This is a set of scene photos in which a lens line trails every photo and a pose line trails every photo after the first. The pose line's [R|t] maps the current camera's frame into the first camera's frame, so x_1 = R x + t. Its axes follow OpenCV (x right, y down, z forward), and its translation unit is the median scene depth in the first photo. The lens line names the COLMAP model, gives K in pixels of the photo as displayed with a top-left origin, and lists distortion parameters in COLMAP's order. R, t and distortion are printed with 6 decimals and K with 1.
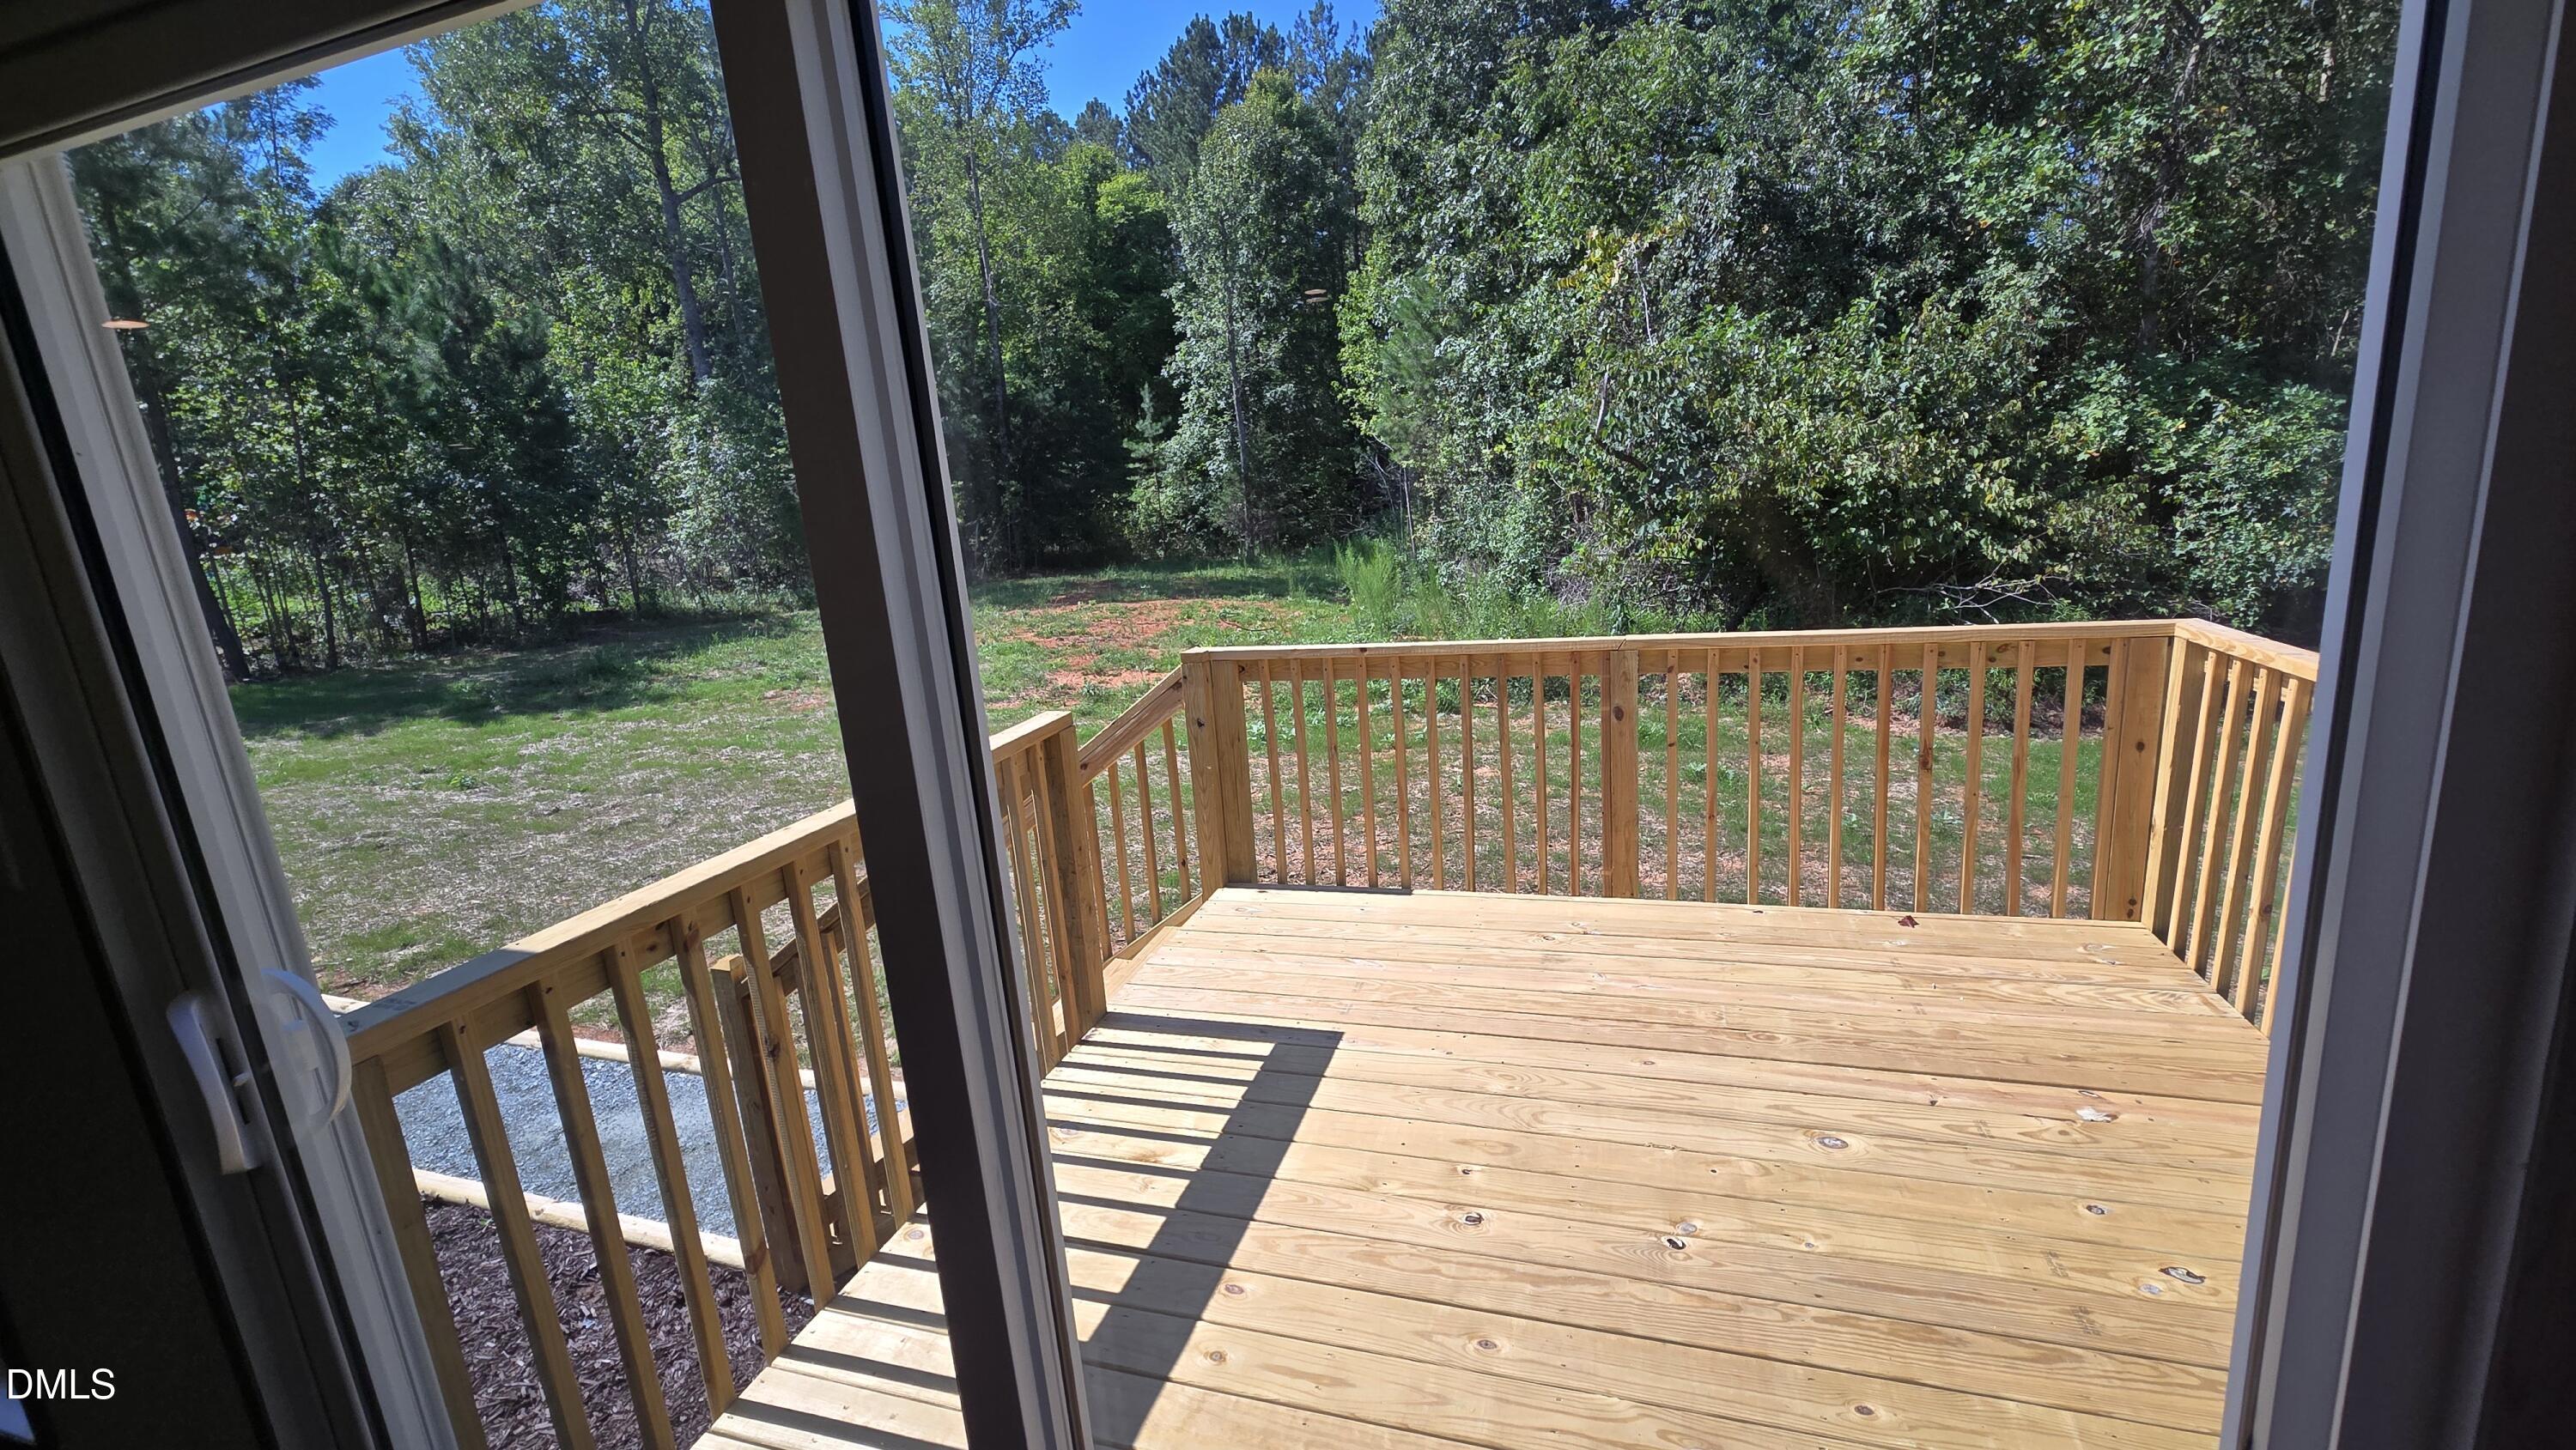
lens RADIAL K [[1065.3, 0, 1274.2], [0, 1065.3, 734.1], [0, 0, 1]] dist [0.002599, 0.000471]
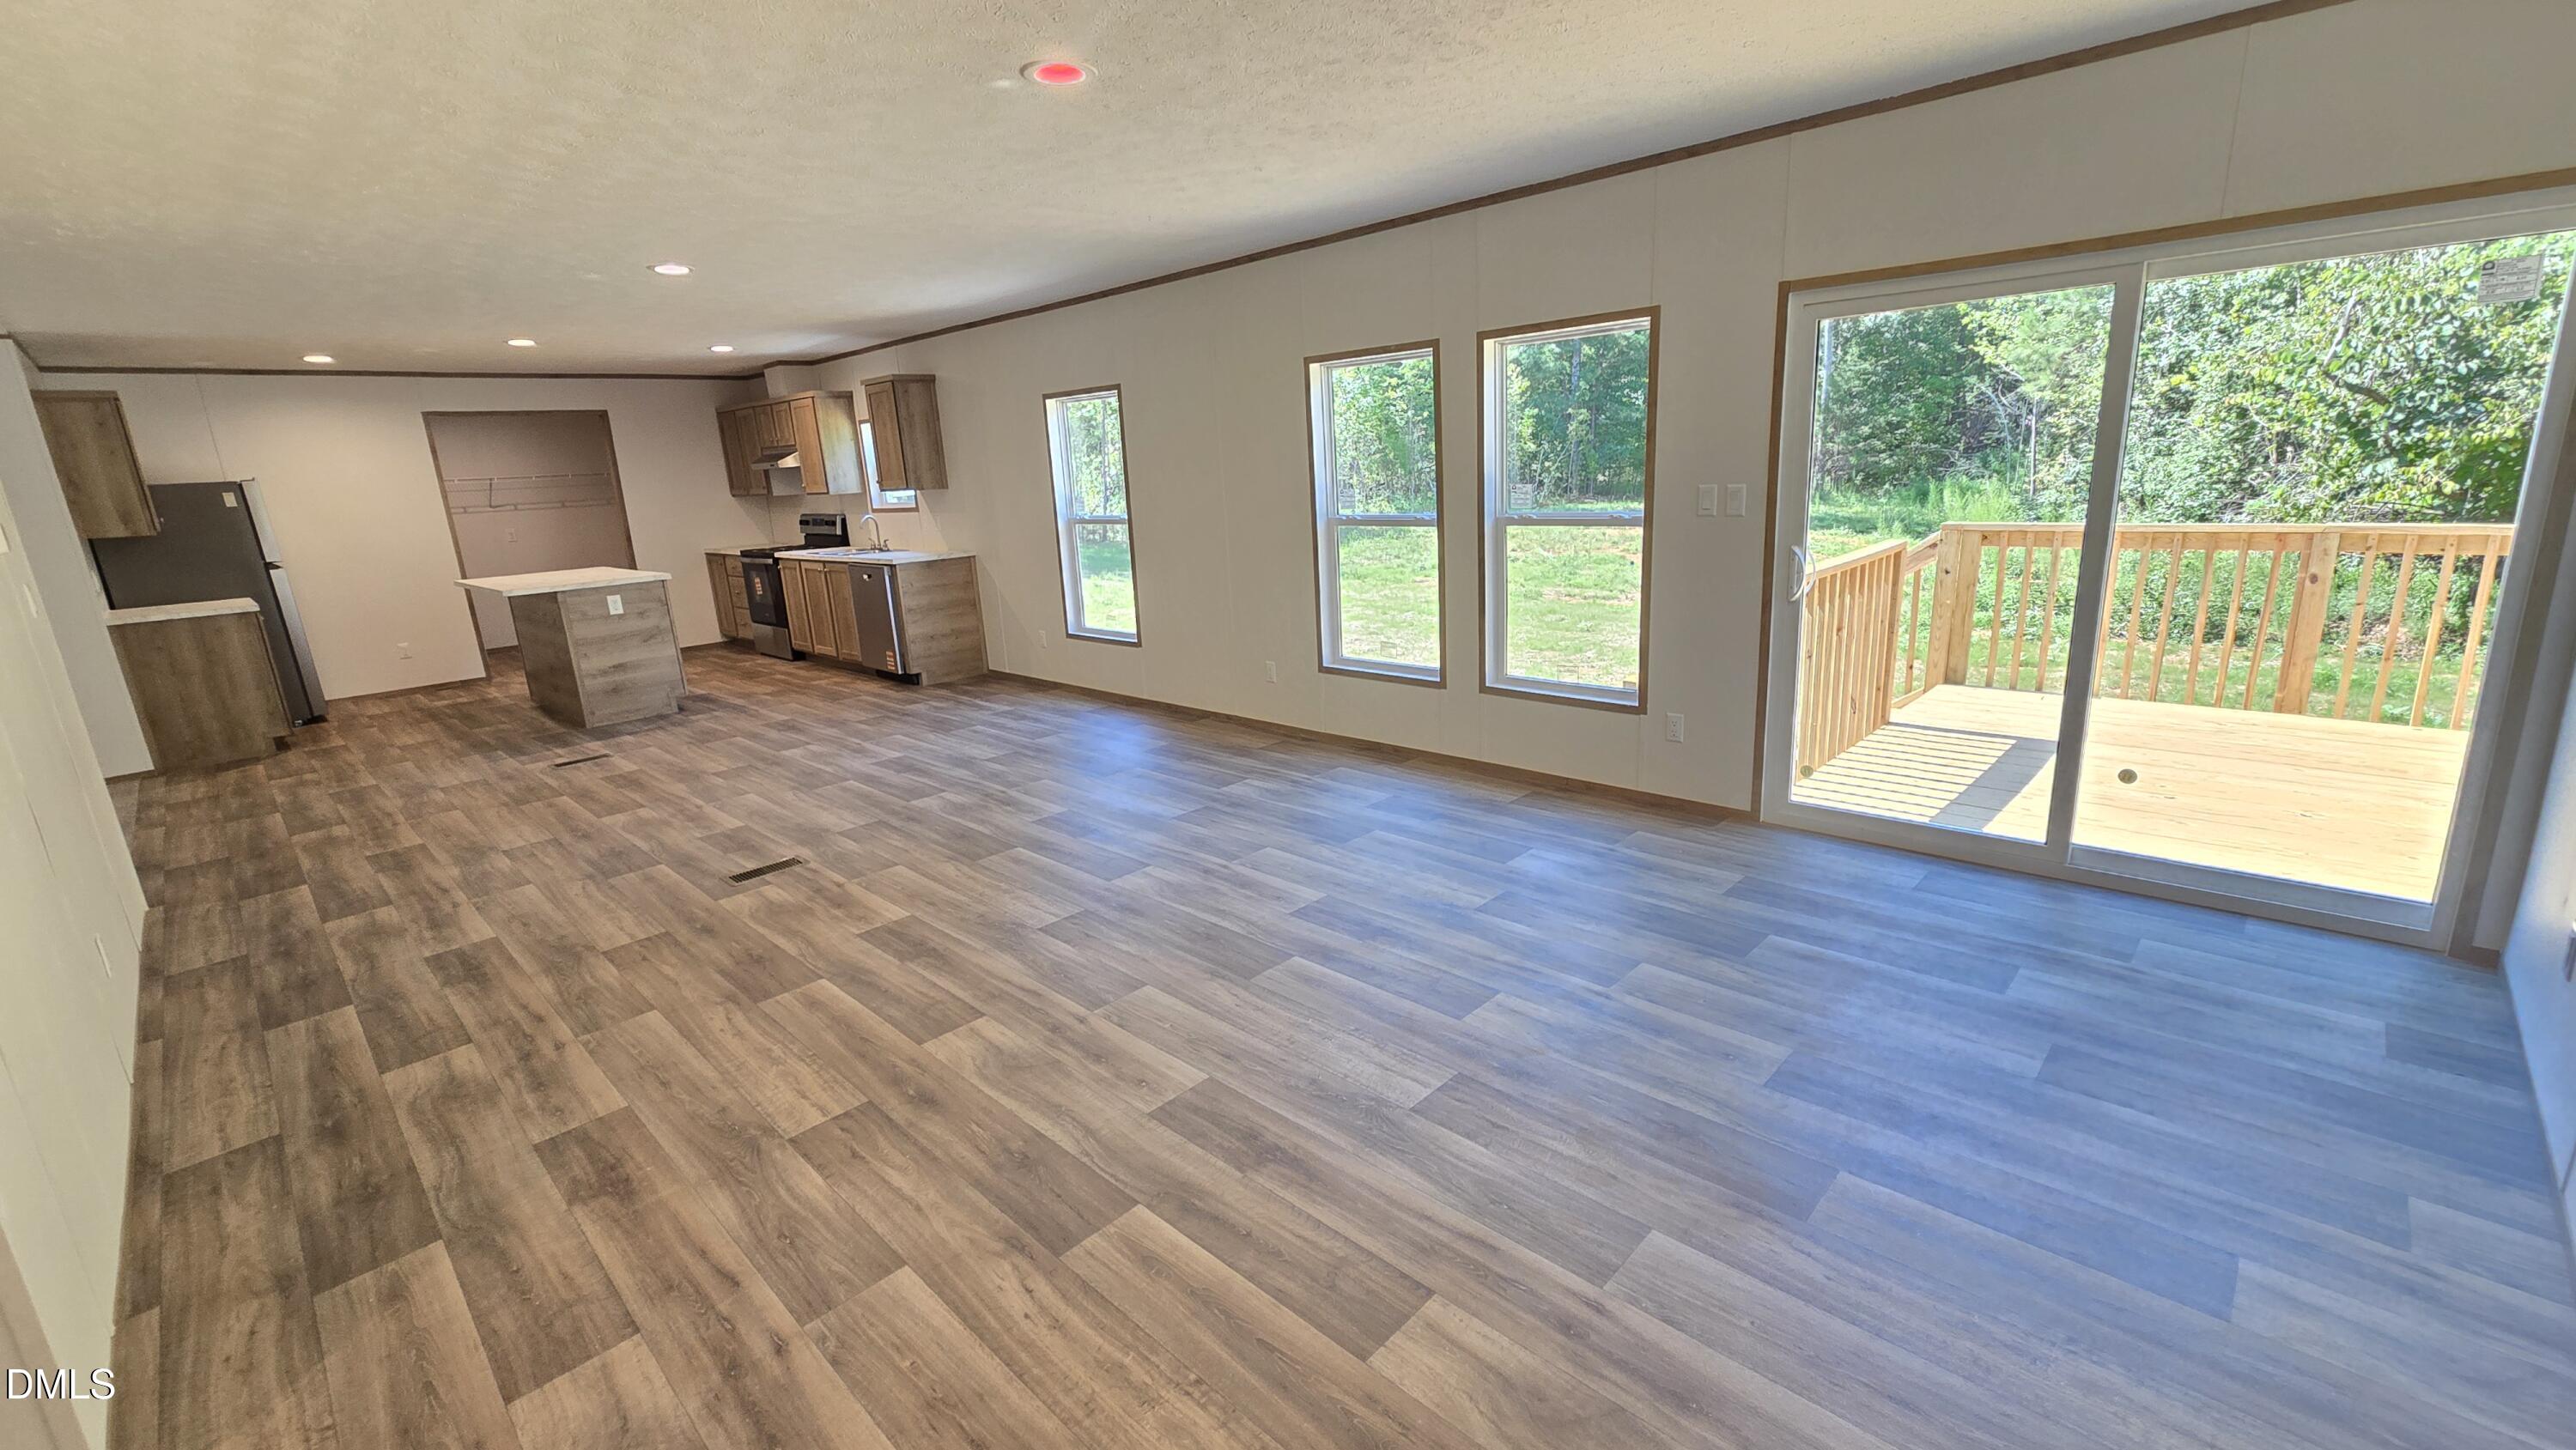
lens RADIAL K [[1065.3, 0, 1269.1], [0, 1065.3, 742.7], [0, 0, 1]] dist [0.002599, 0.000471]
pose [[0.895078, 0.145877, -0.421373, -0.056913], [-0.116354, 0.988644, 0.095104, 0.043853], [0.430462, -0.036097, 0.901887, -0.174135]]
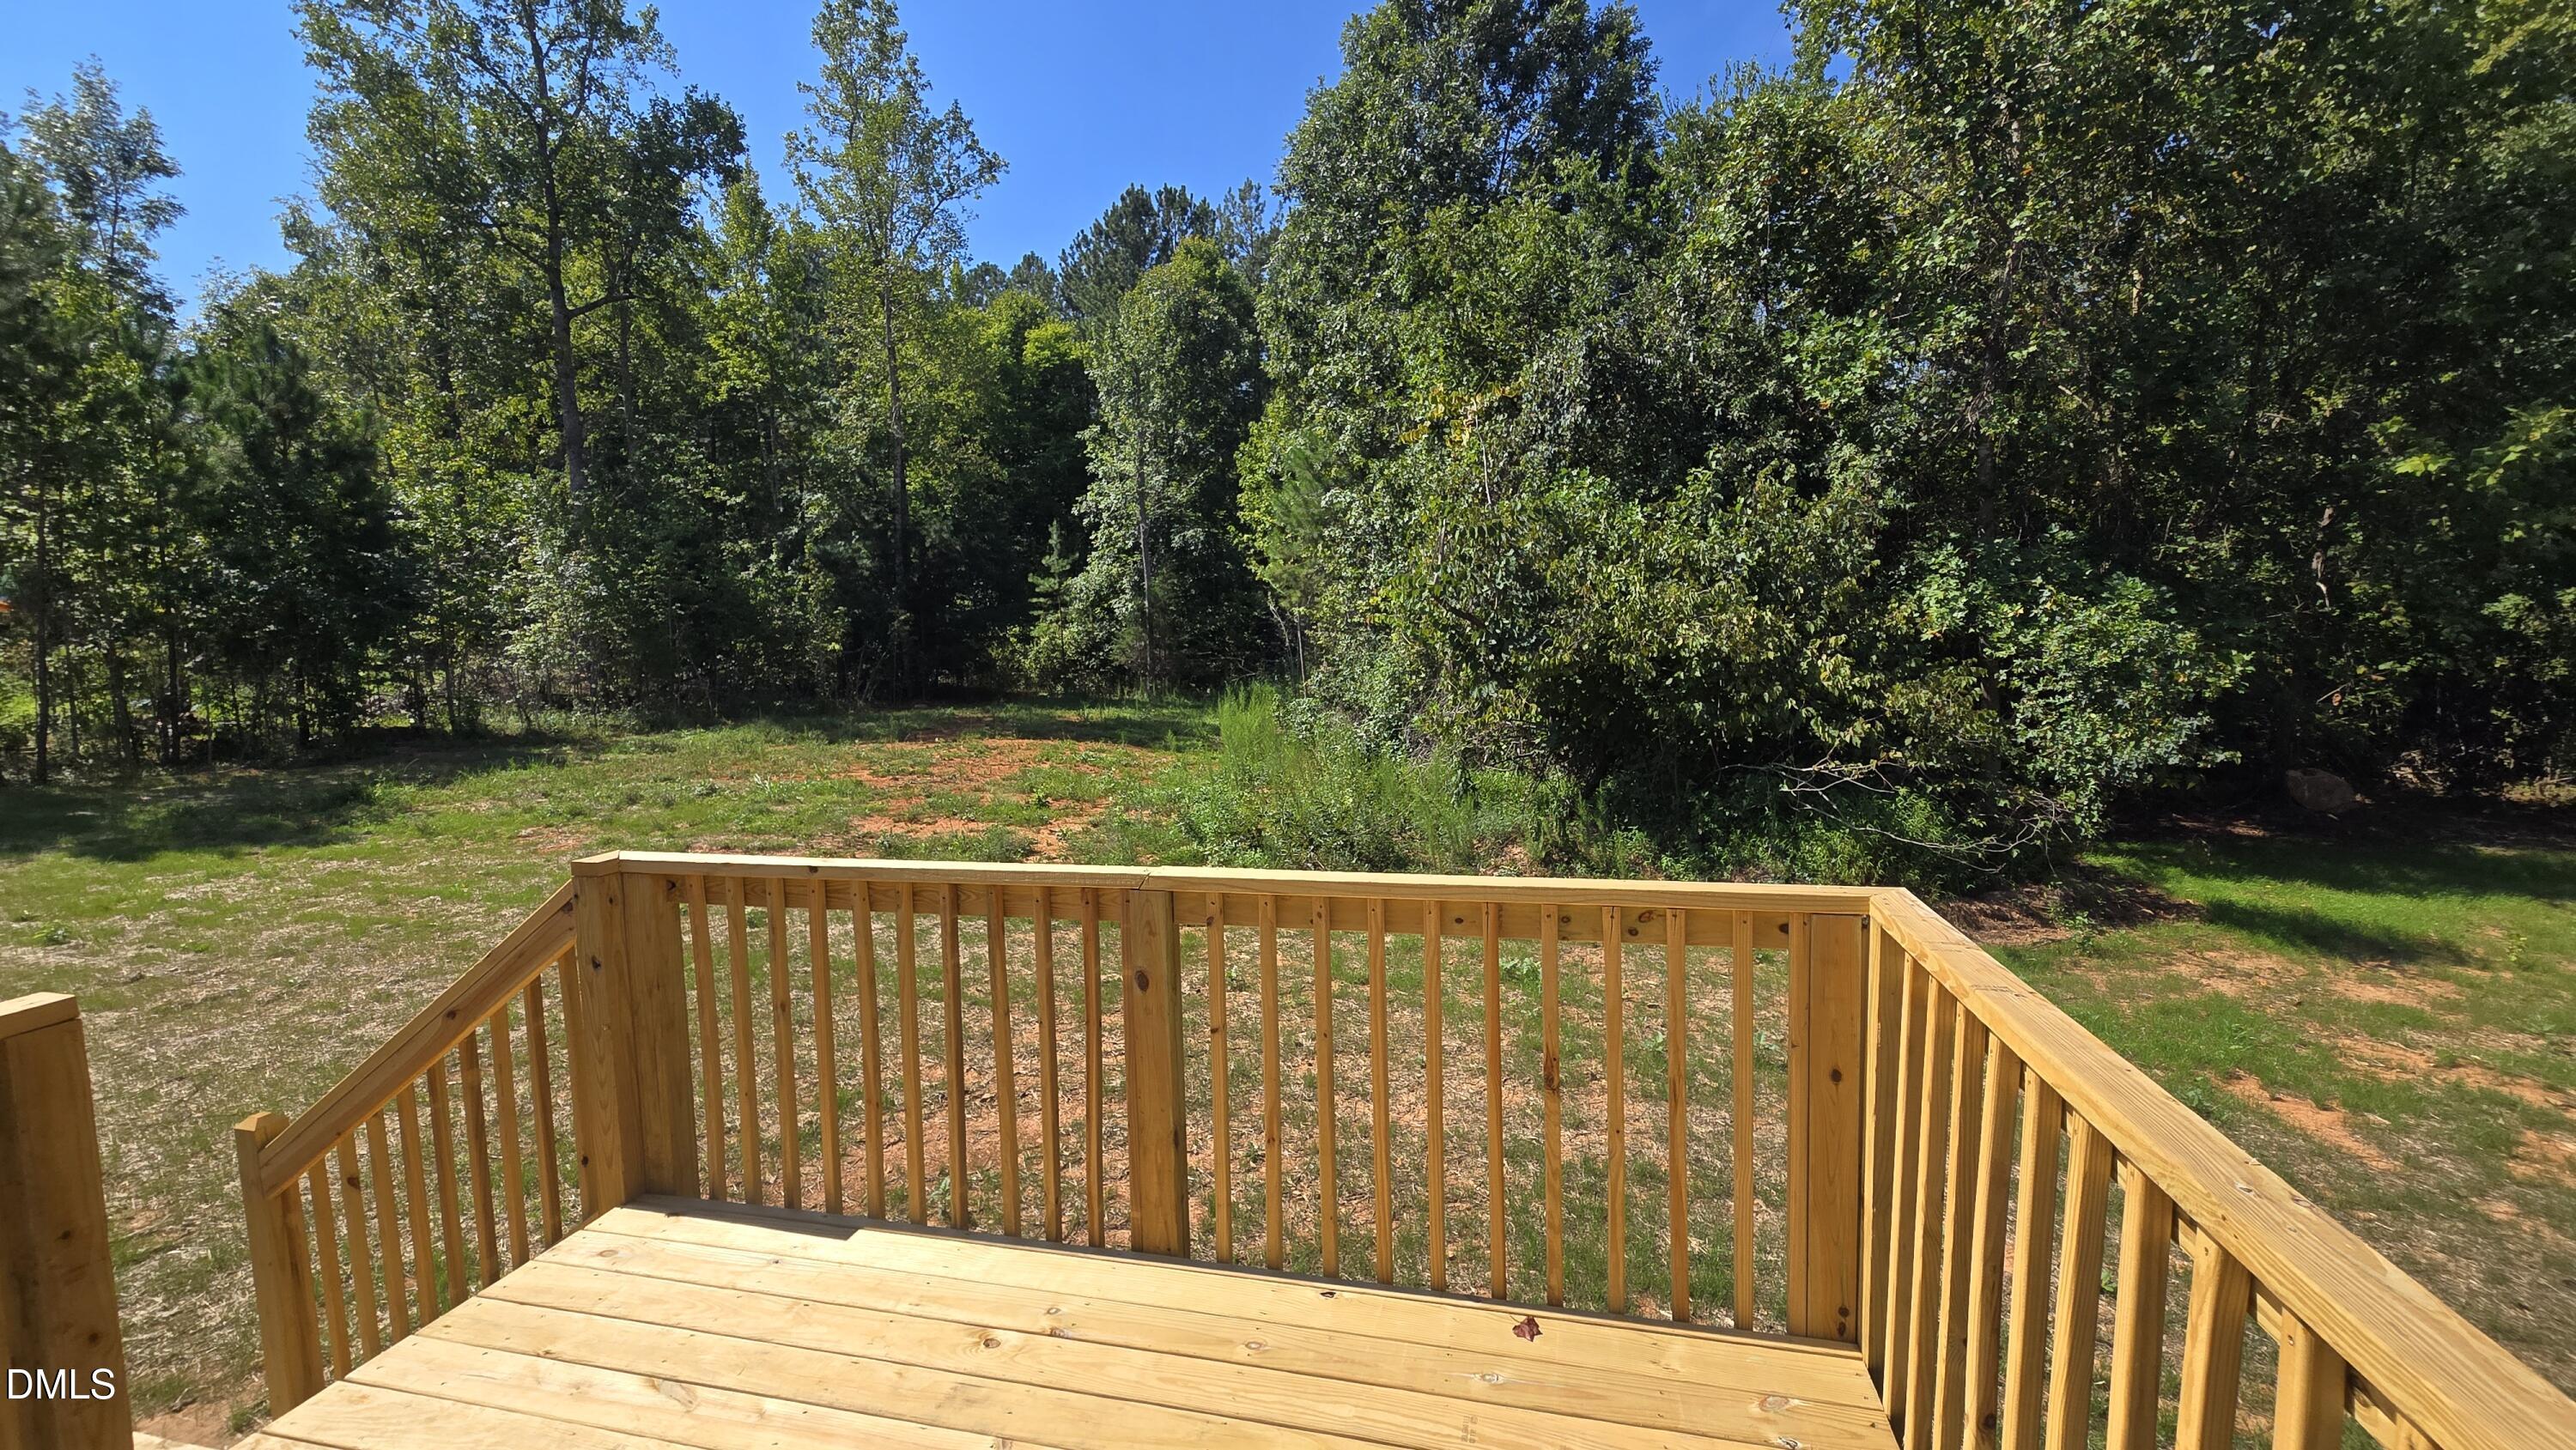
lens RADIAL K [[1065.3, 0, 1280.1], [0, 1065.3, 734.2], [0, 0, 1]] dist [0.002599, 0.000471]
pose [[0.997110, 0.038743, 0.065347, 0.070283], [-0.030003, 0.991086, -0.129801, -0.017719], [-0.069793, 0.127465, 0.989384, 0.057242]]
